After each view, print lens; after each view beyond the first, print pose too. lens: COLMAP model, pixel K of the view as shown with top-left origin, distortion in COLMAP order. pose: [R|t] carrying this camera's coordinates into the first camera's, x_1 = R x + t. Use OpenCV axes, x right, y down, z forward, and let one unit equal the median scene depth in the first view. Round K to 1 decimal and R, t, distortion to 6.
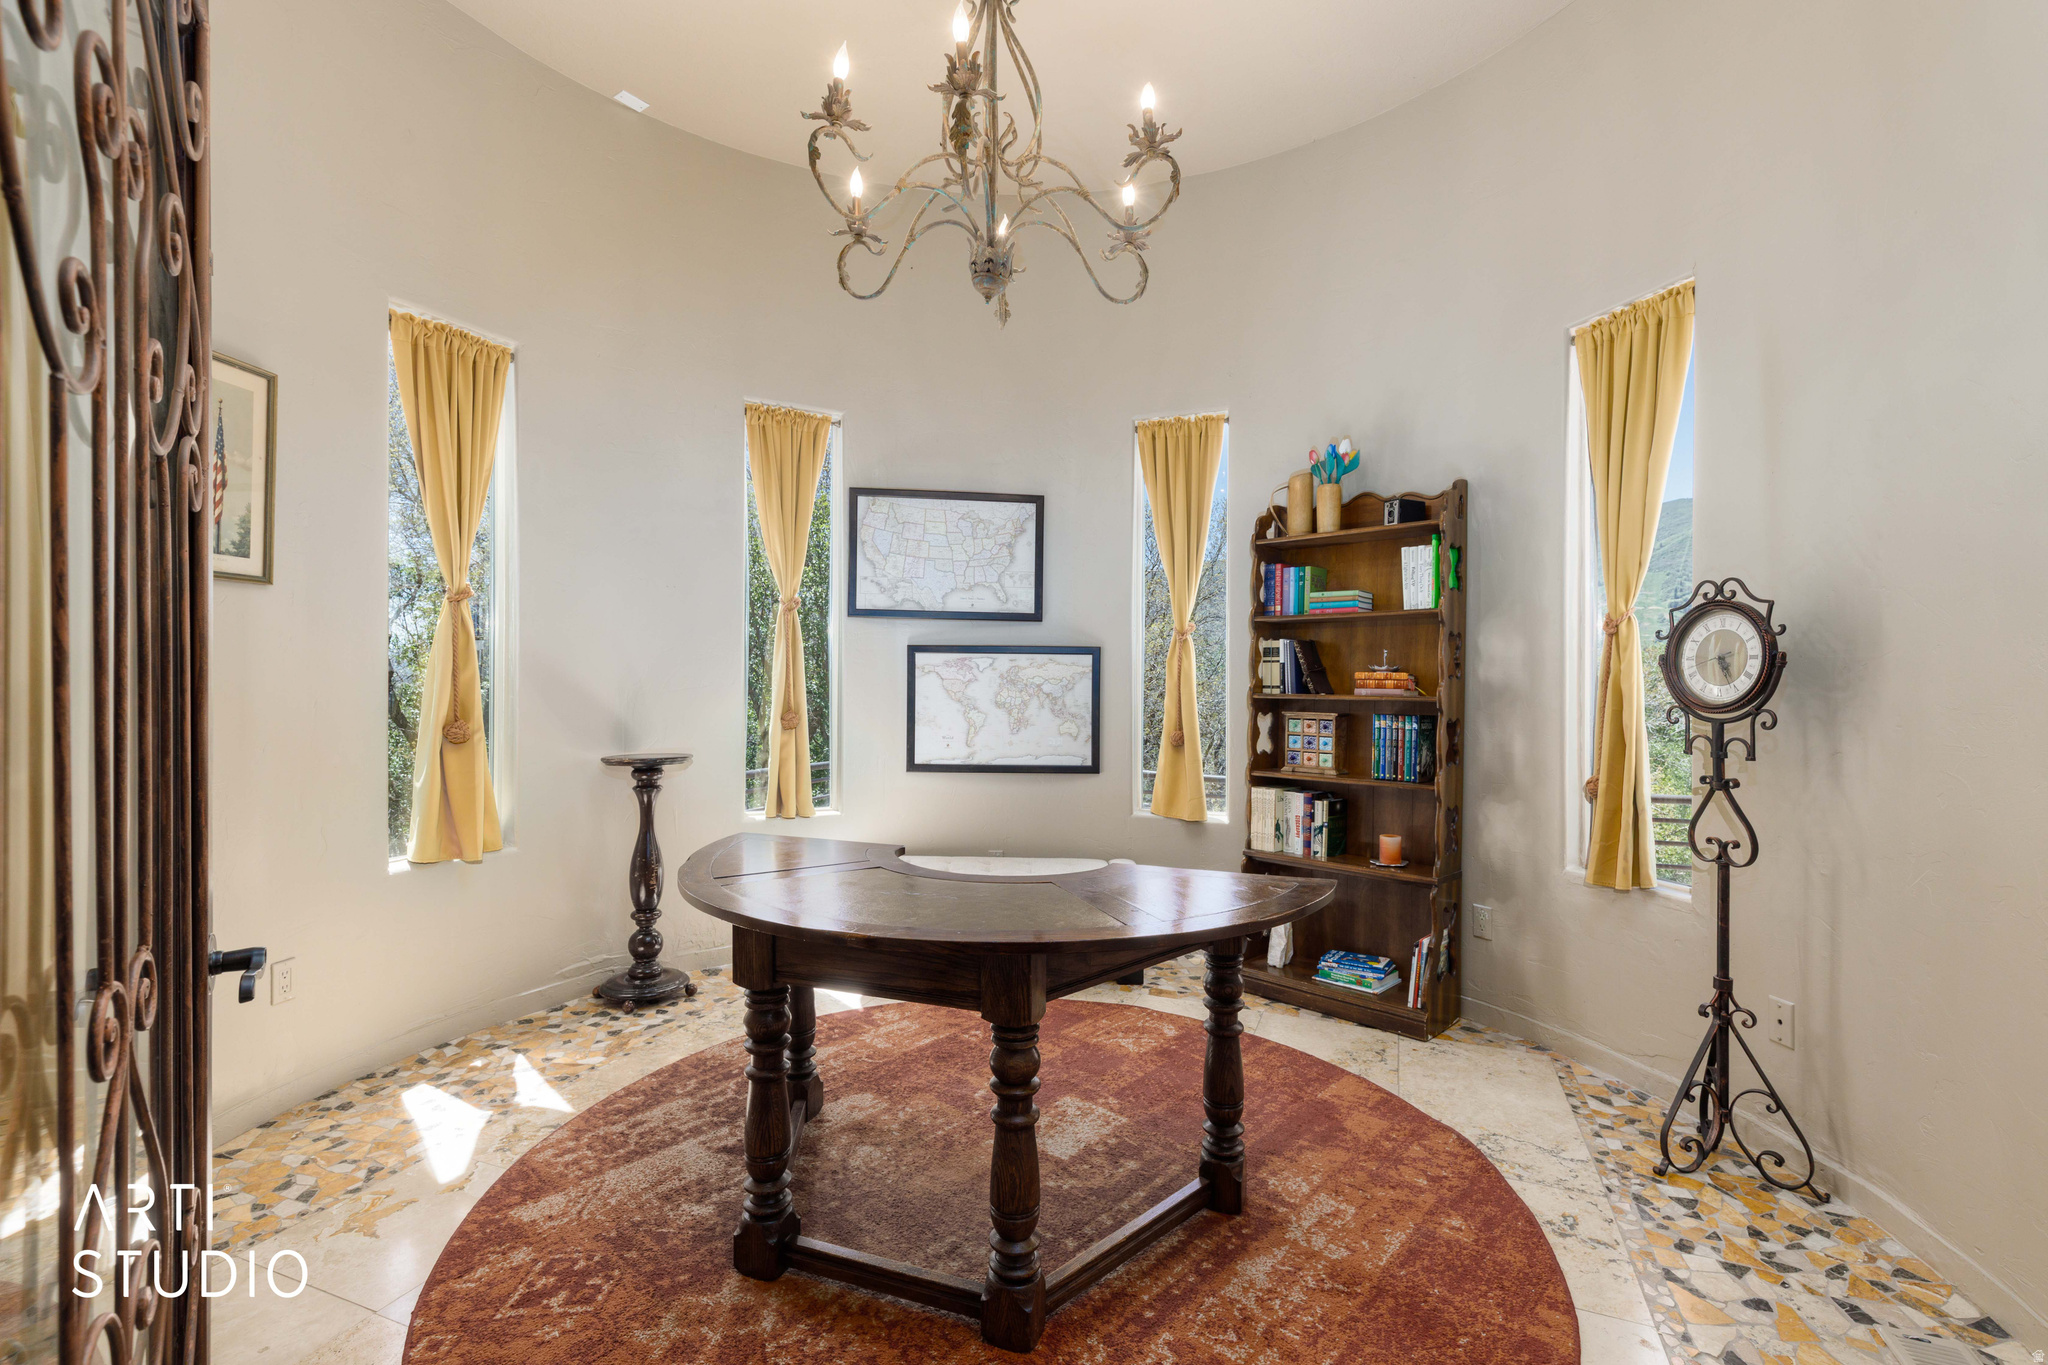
lens RADIAL K [[932.6, 0, 1024.0], [0, 932.6, 682.5], [0, 0, 1]] dist [0.003468, -0.000135]
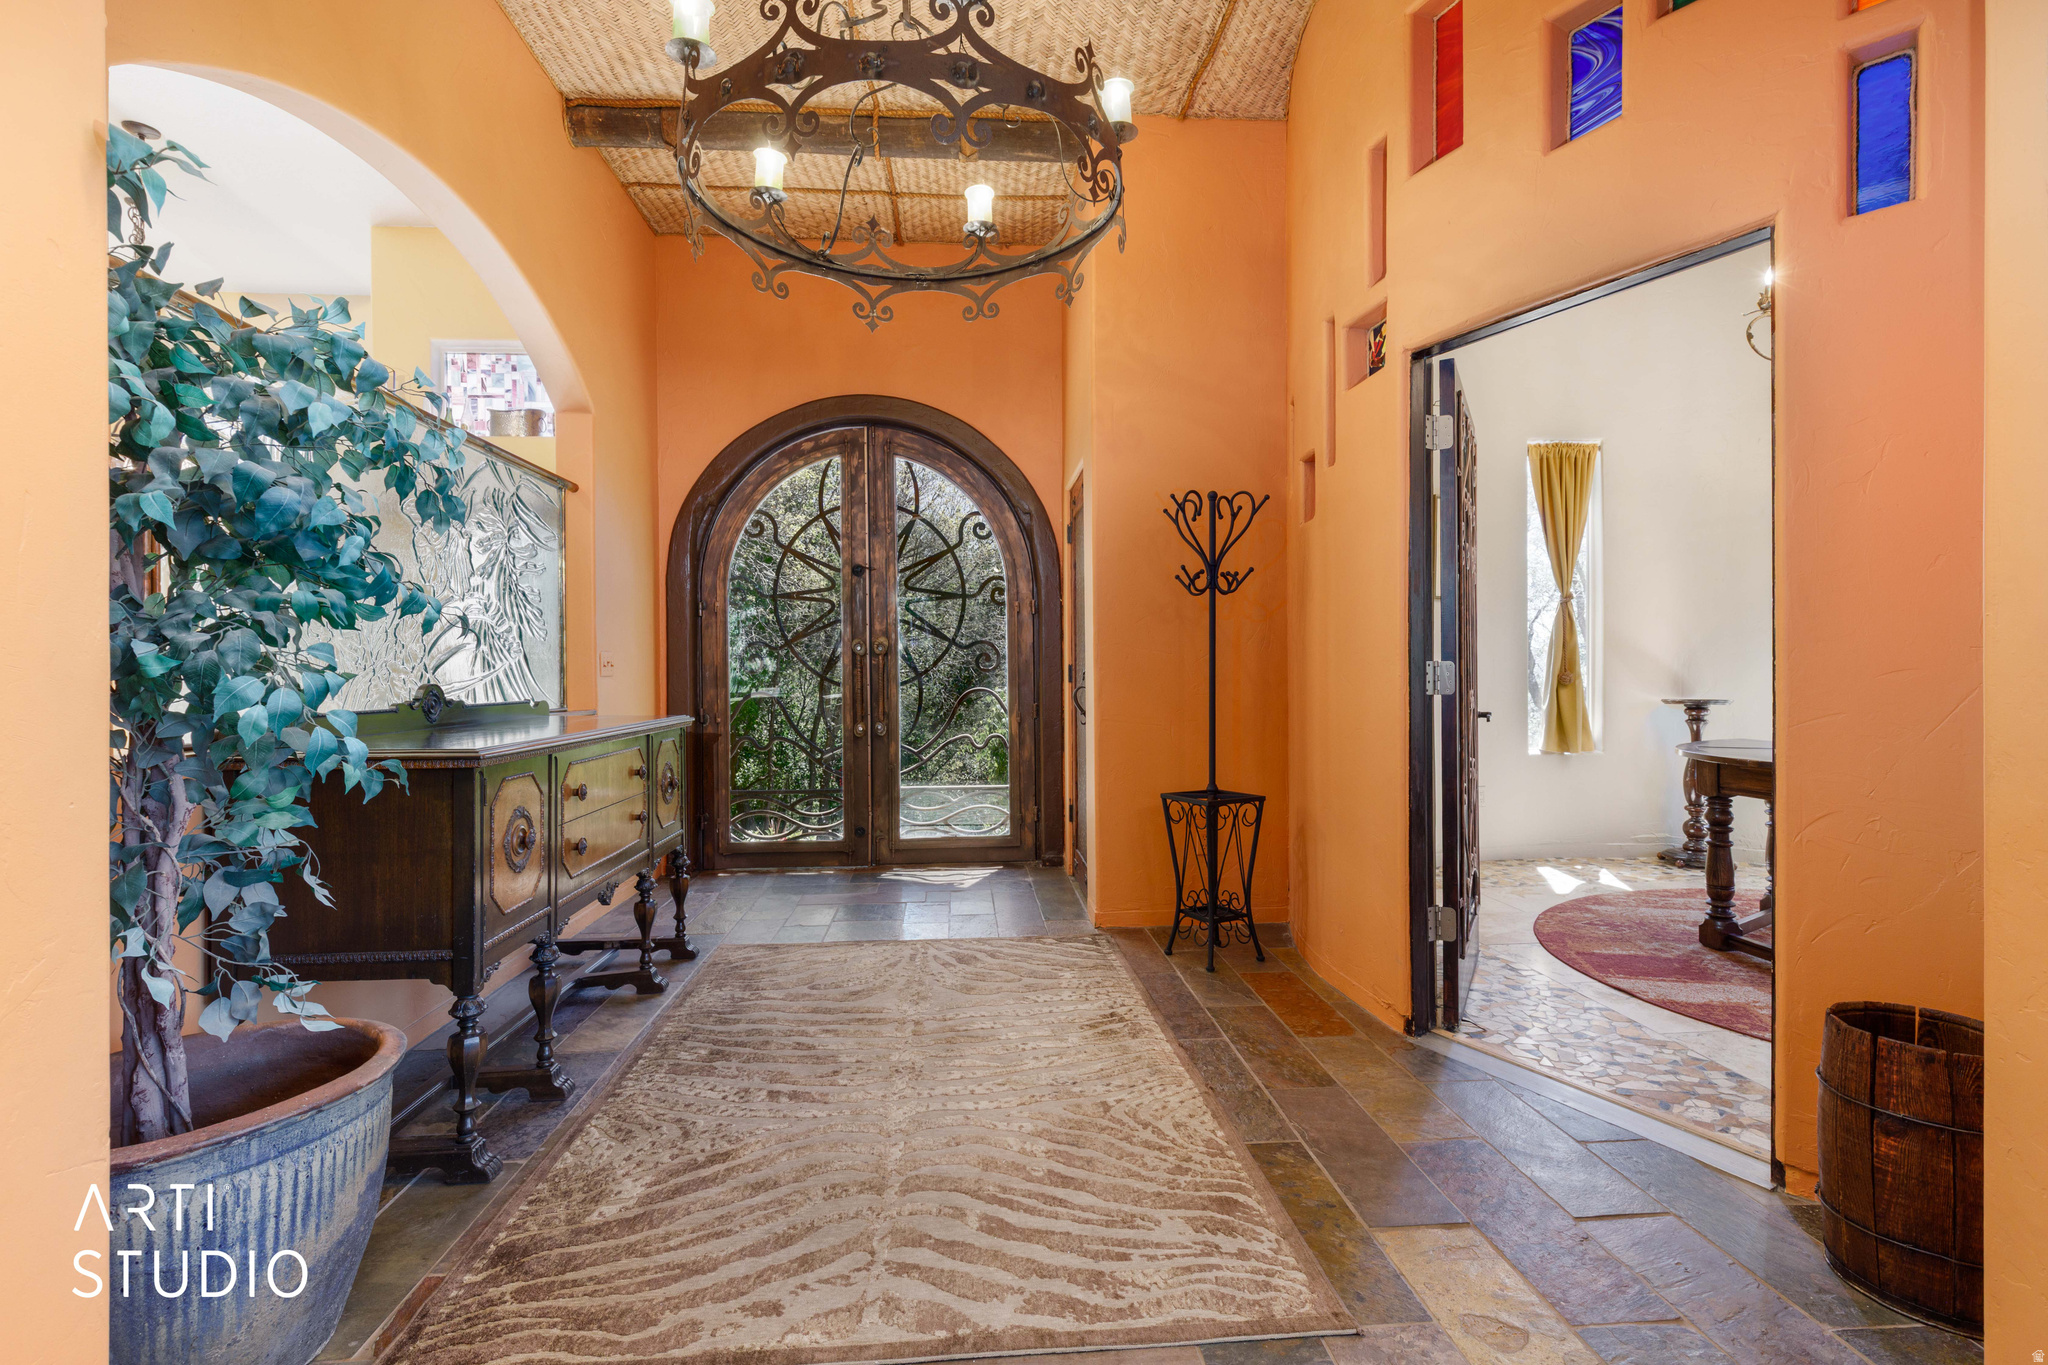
lens RADIAL K [[932.6, 0, 1024.0], [0, 932.6, 682.5], [0, 0, 1]] dist [0.003468, -0.000135]
pose [[0.458726, -0.003353, -0.888571, 0.411057], [0.002665, 0.999994, -0.002398, 0.055808], [0.888574, -0.001268, 0.458732, -0.598878]]
